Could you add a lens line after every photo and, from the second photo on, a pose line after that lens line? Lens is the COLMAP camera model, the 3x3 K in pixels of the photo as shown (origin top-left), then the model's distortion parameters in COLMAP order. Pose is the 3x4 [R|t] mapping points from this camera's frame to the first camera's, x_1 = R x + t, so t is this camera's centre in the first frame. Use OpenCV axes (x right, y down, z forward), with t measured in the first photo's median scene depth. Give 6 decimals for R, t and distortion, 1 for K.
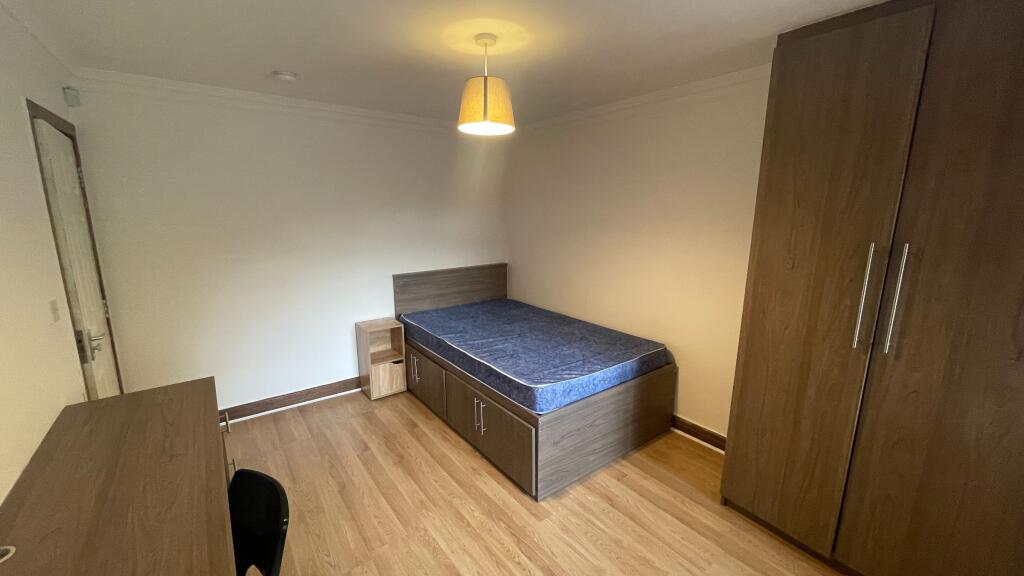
lens RADIAL K [[414.1, 0, 507.6], [0, 414.1, 288.7], [0, 0, 1]] dist [-0.002461, -0.000198]
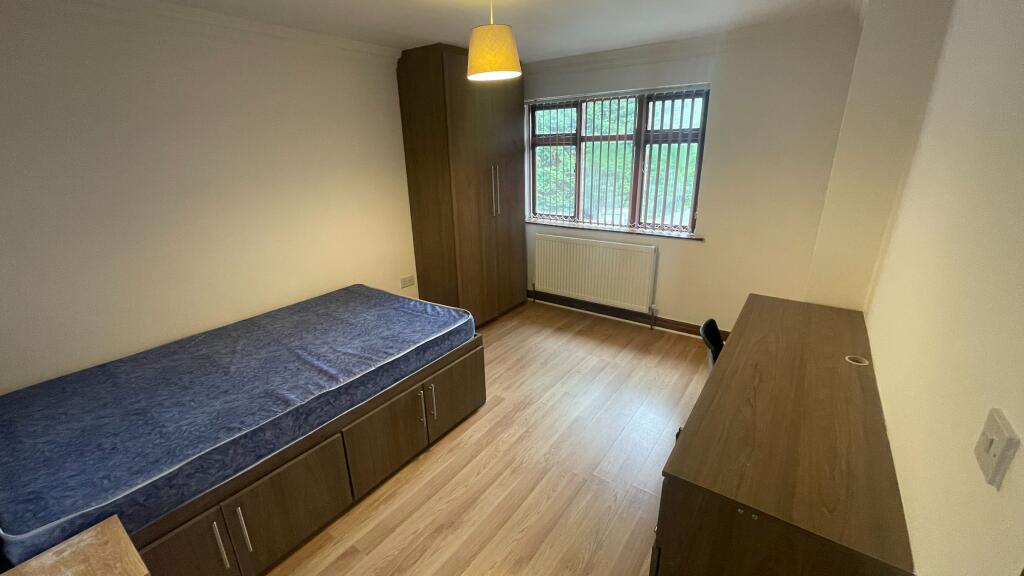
lens RADIAL K [[414.1, 0, 507.6], [0, 414.1, 288.7], [0, 0, 1]] dist [-0.002461, -0.000198]
pose [[-0.299676, -0.302172, 0.904923, -0.850282], [0.214106, 0.903021, 0.372440, -0.204983], [-0.929706, 0.305361, -0.205917, 0.973647]]
